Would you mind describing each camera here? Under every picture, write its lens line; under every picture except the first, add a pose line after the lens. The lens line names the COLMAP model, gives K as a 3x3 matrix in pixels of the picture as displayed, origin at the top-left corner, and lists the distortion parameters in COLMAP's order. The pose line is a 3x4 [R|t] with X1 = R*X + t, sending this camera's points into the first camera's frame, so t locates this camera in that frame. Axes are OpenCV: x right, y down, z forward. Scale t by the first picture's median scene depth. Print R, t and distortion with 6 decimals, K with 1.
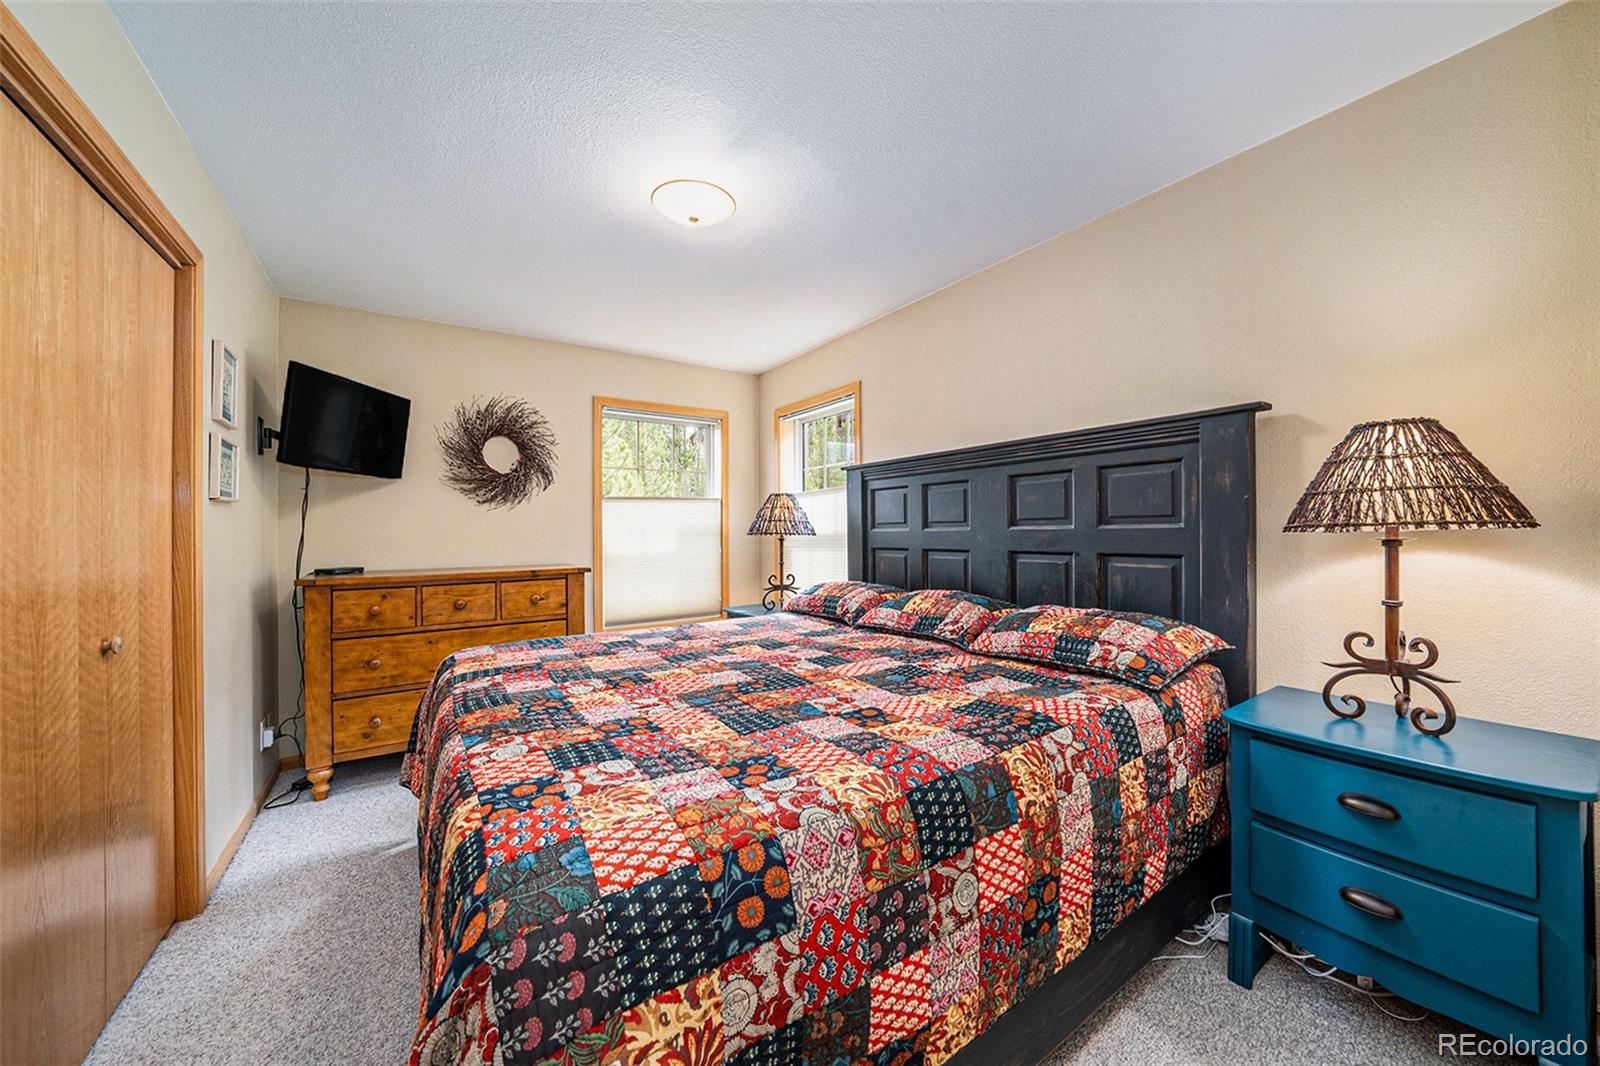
lens RADIAL K [[558.4, 0, 797.1], [0, 558.4, 531.5], [0, 0, 1]] dist [-0.012389, 0.000296]
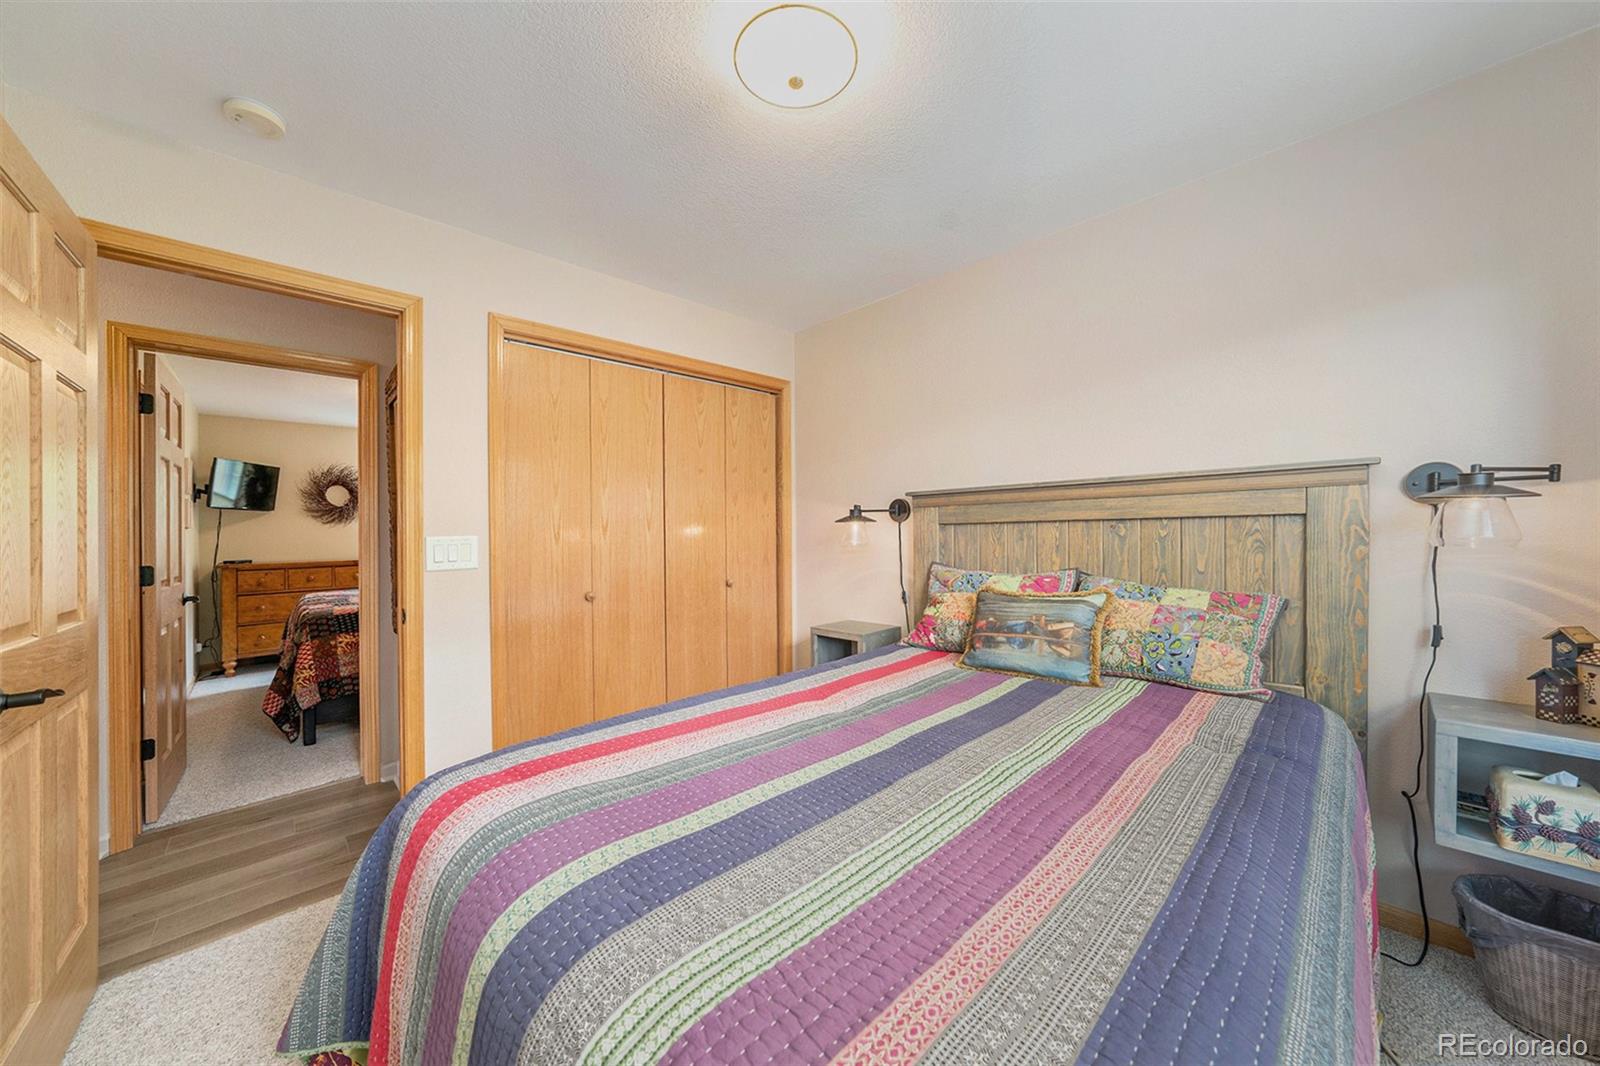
lens RADIAL K [[558.4, 0, 806.6], [0, 558.4, 530.7], [0, 0, 1]] dist [-0.012389, 0.000296]
pose [[0.985424, -0.004031, 0.170069, 0.778261], [0.003993, 0.999992, 0.000569, -0.028032], [-0.170070, 0.000118, 0.985432, -1.204797]]
